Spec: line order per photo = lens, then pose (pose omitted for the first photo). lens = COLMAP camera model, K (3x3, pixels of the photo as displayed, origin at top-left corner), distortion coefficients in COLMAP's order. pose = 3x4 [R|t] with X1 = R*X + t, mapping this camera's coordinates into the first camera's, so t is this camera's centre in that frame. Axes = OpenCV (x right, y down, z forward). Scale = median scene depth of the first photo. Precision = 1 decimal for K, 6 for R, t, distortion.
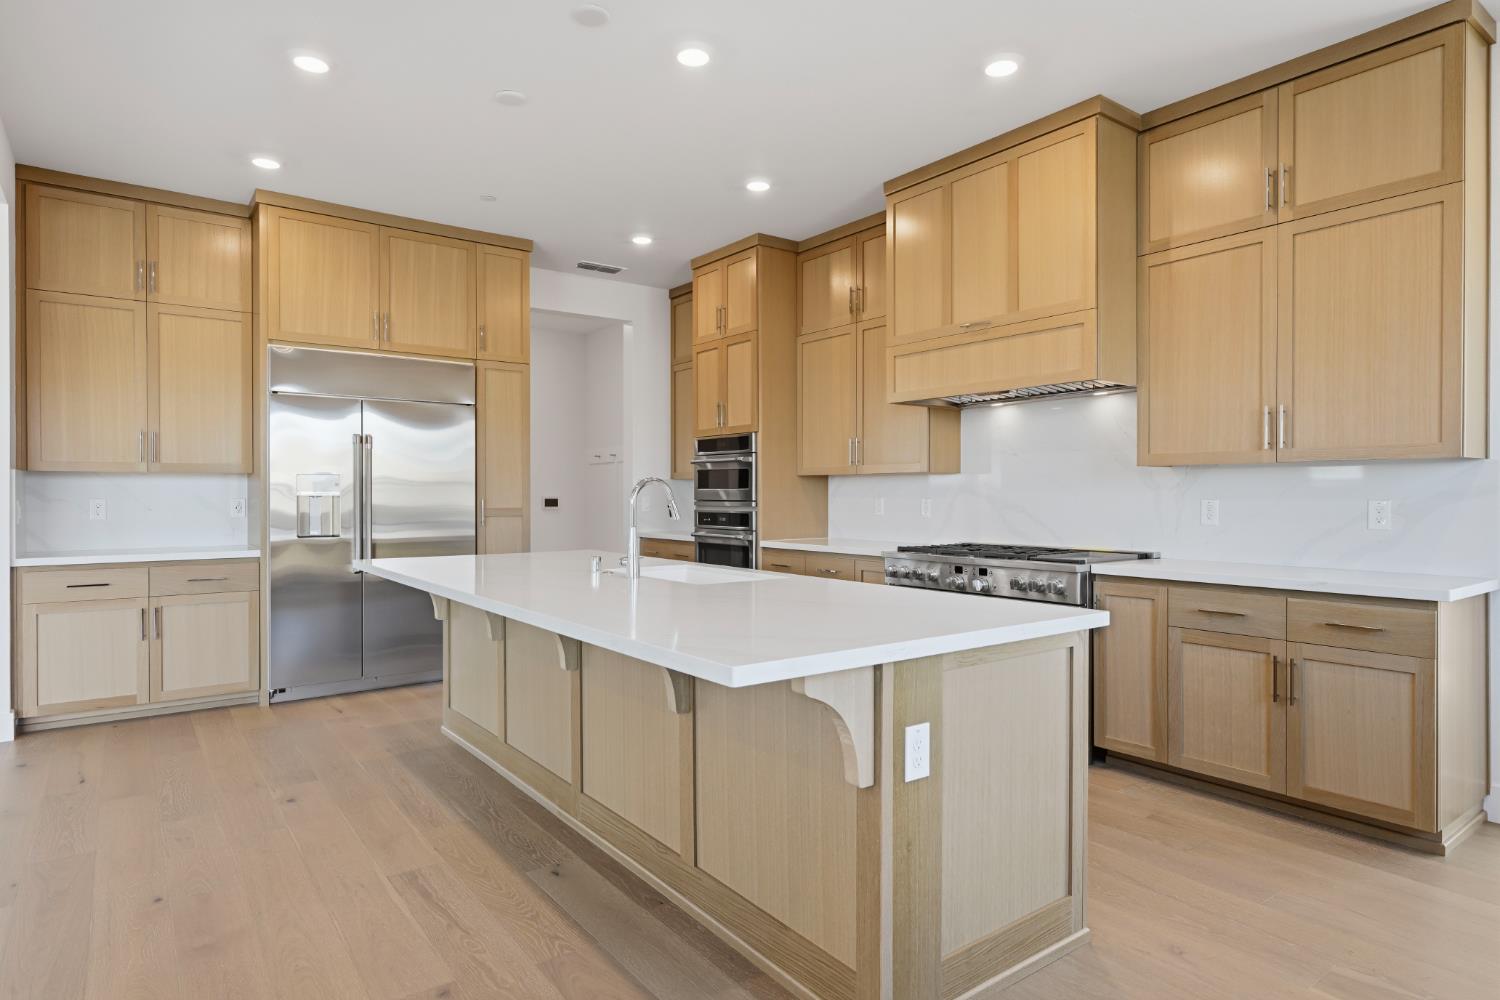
lens RADIAL K [[861.2, 0, 750.0], [0, 861.2, 500.0], [0, 0, 1]] dist [0.000272, -0.000121]
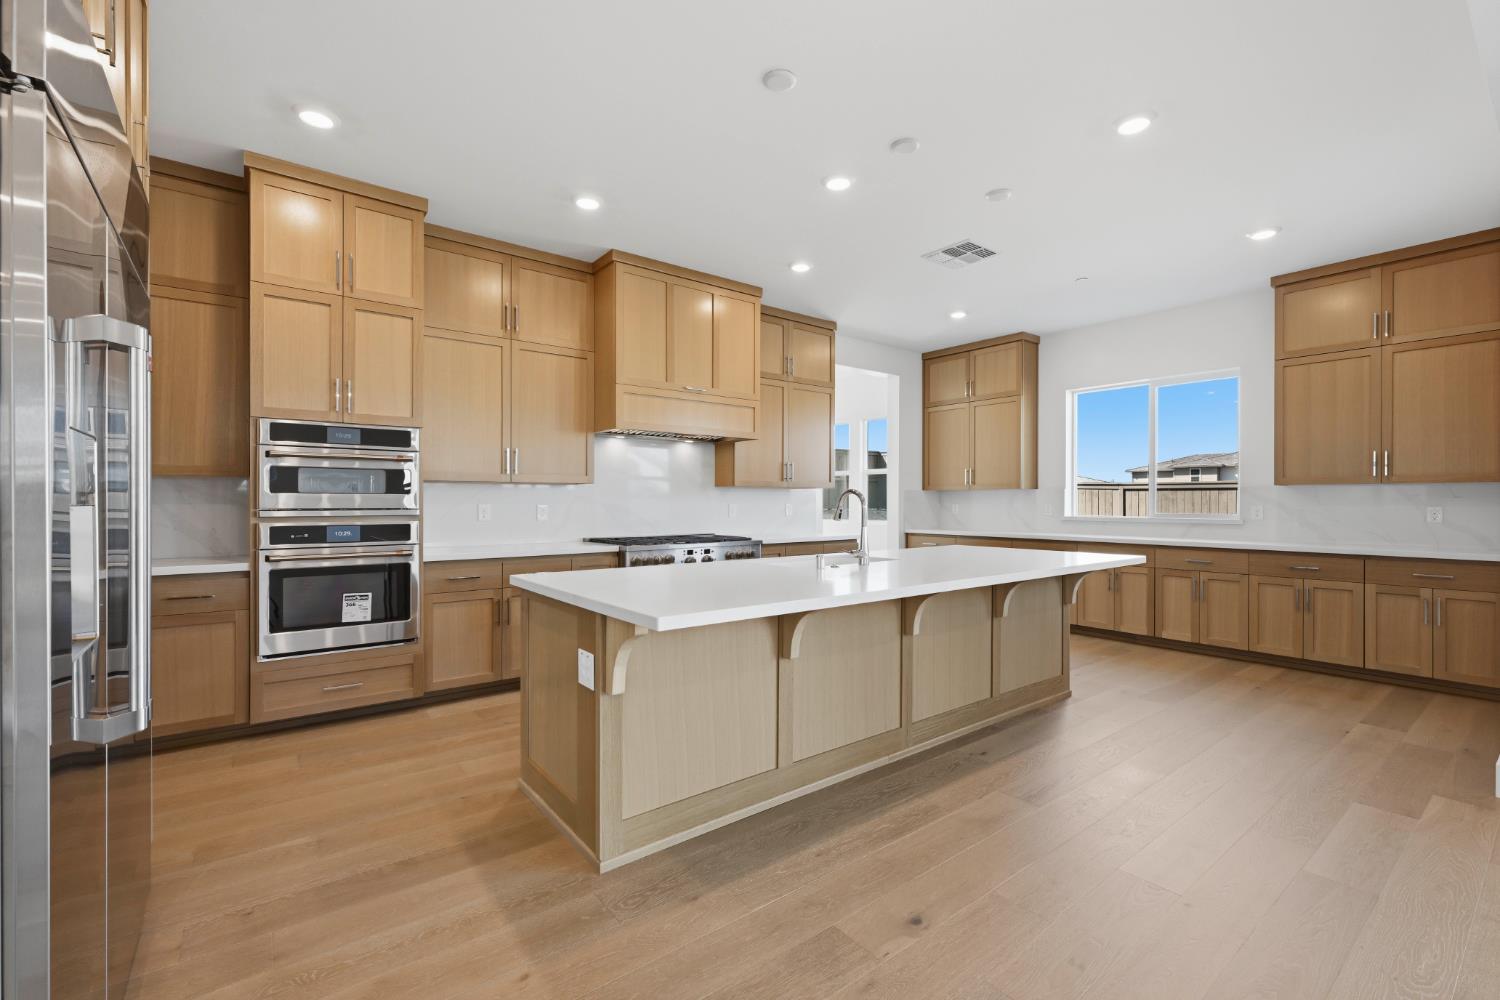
lens RADIAL K [[639.7, 0, 750.0], [0, 639.7, 500.0], [0, 0, 1]] dist [-0.001627, -0.000119]
pose [[-0.027054, 0.002663, 0.999630, -0.843733], [0.004832, 0.999985, -0.002533, -0.006232], [-0.999622, 0.004762, -0.027066, 0.907706]]
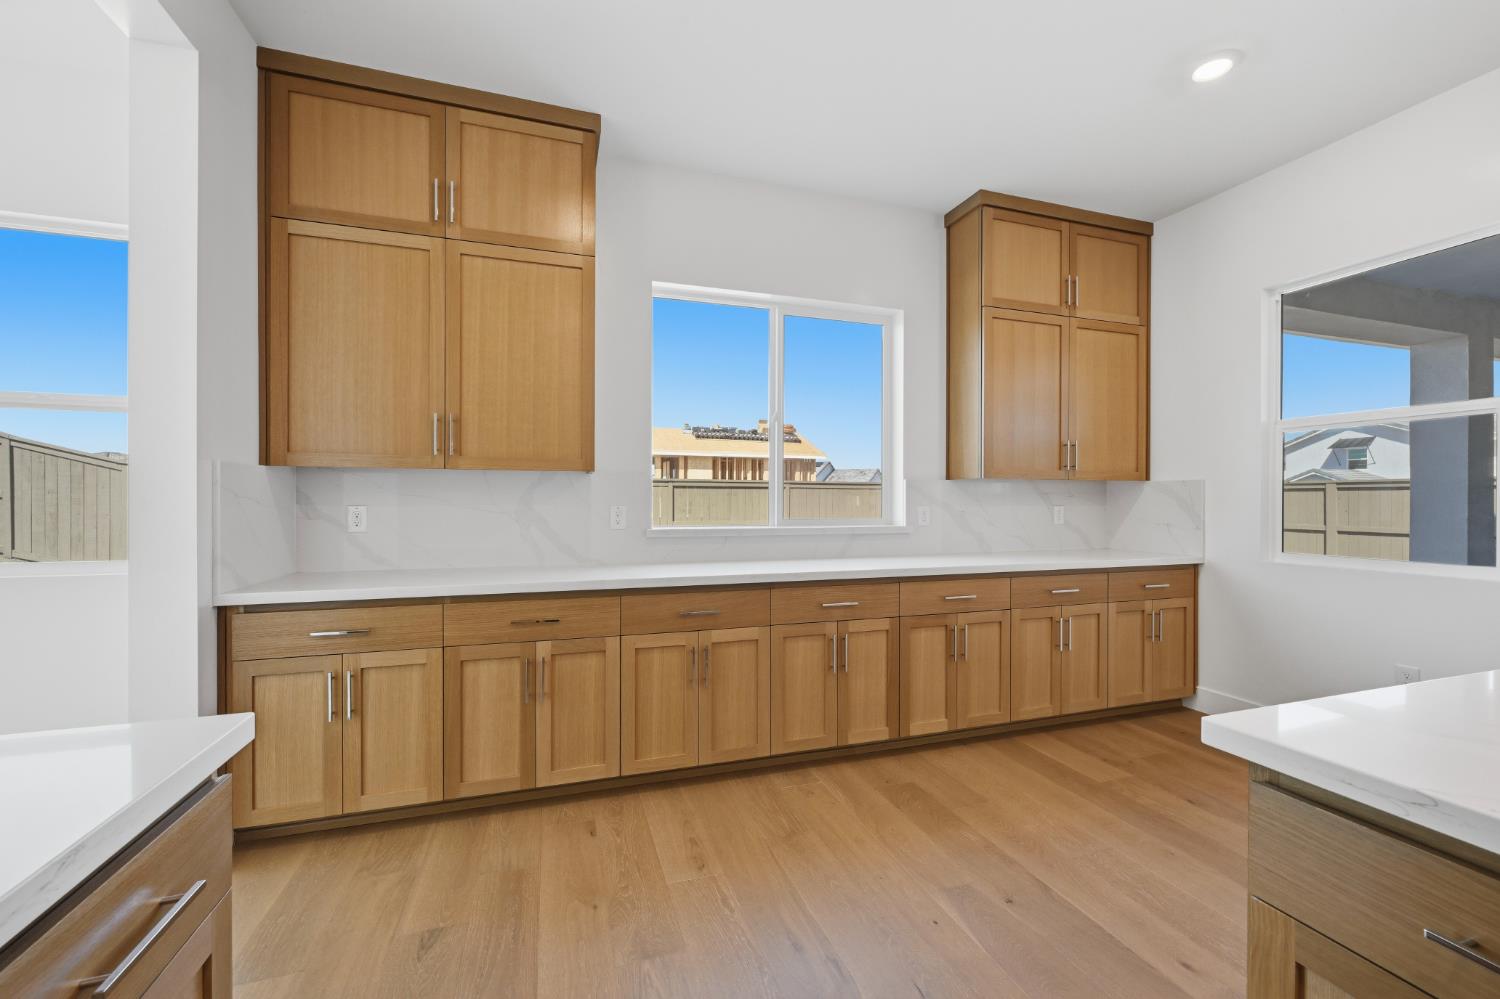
lens RADIAL K [[610.0, 0, 750.0], [0, 610.0, 499.5], [0, 0, 1]] dist [0.000405, 0.000053]
pose [[-0.955806, -0.002470, 0.293987, 0.263259], [-0.001056, 0.999987, 0.004968, -0.006688], [-0.293996, 0.004438, -0.955796, 0.788971]]
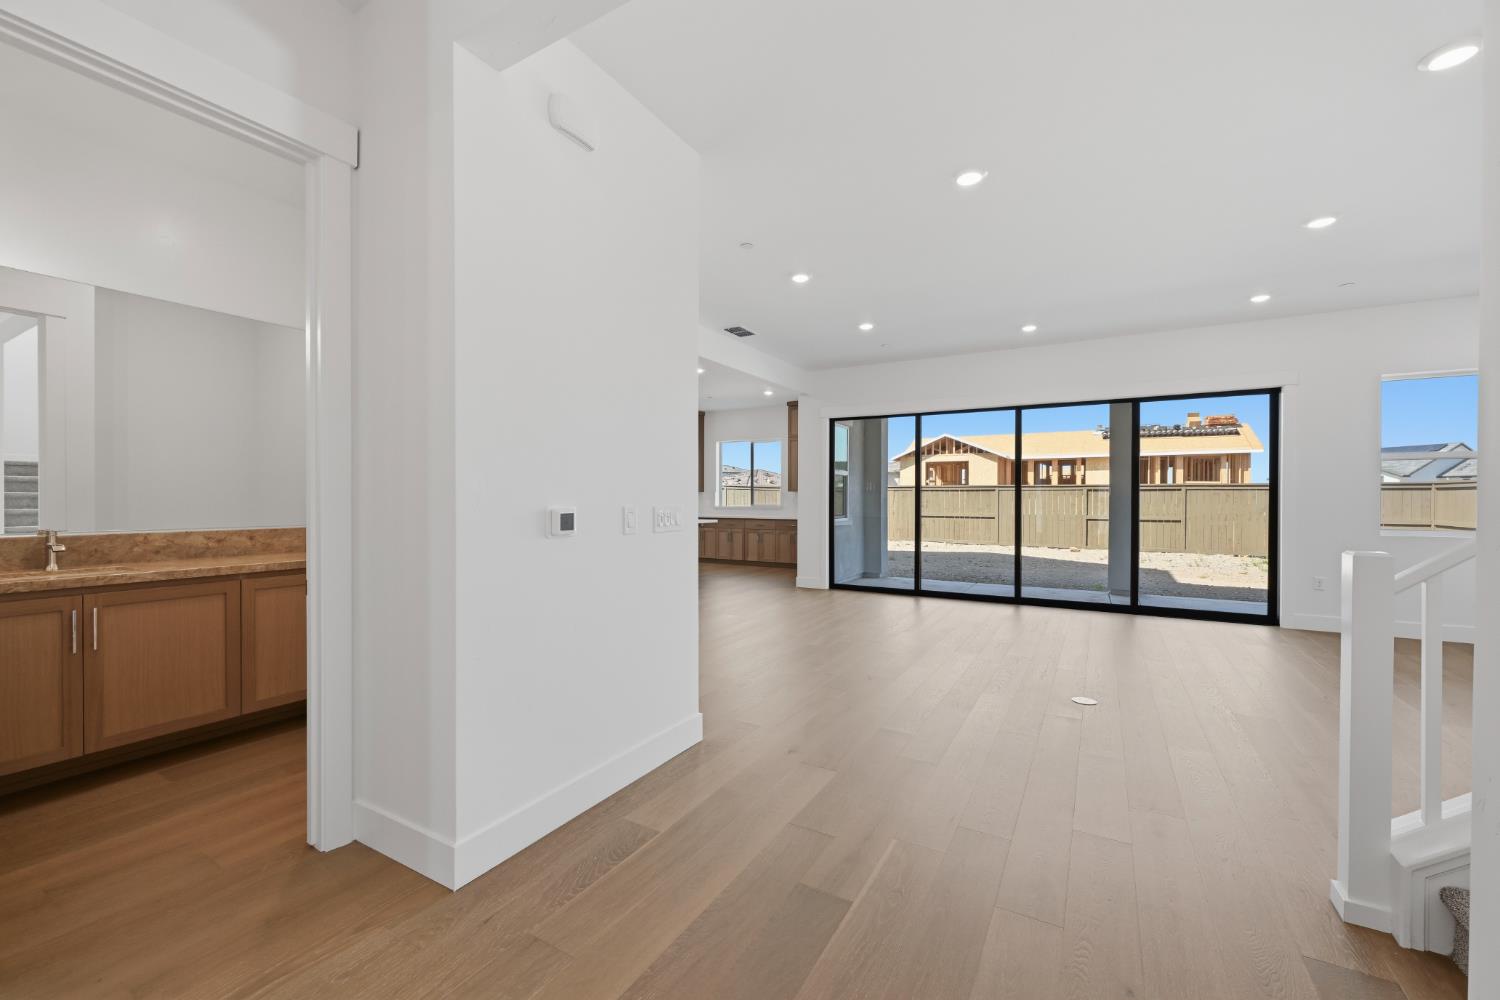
lens RADIAL K [[610.0, 0, 750.0], [0, 610.0, 500.0], [0, 0, 1]] dist [0.000405, 0.000053]
pose [[-0.400620, -0.001073, 0.916244, -1.935982], [0.006989, 0.999967, 0.004227, -0.007228], [-0.916218, 0.008097, -0.400599, 1.093903]]
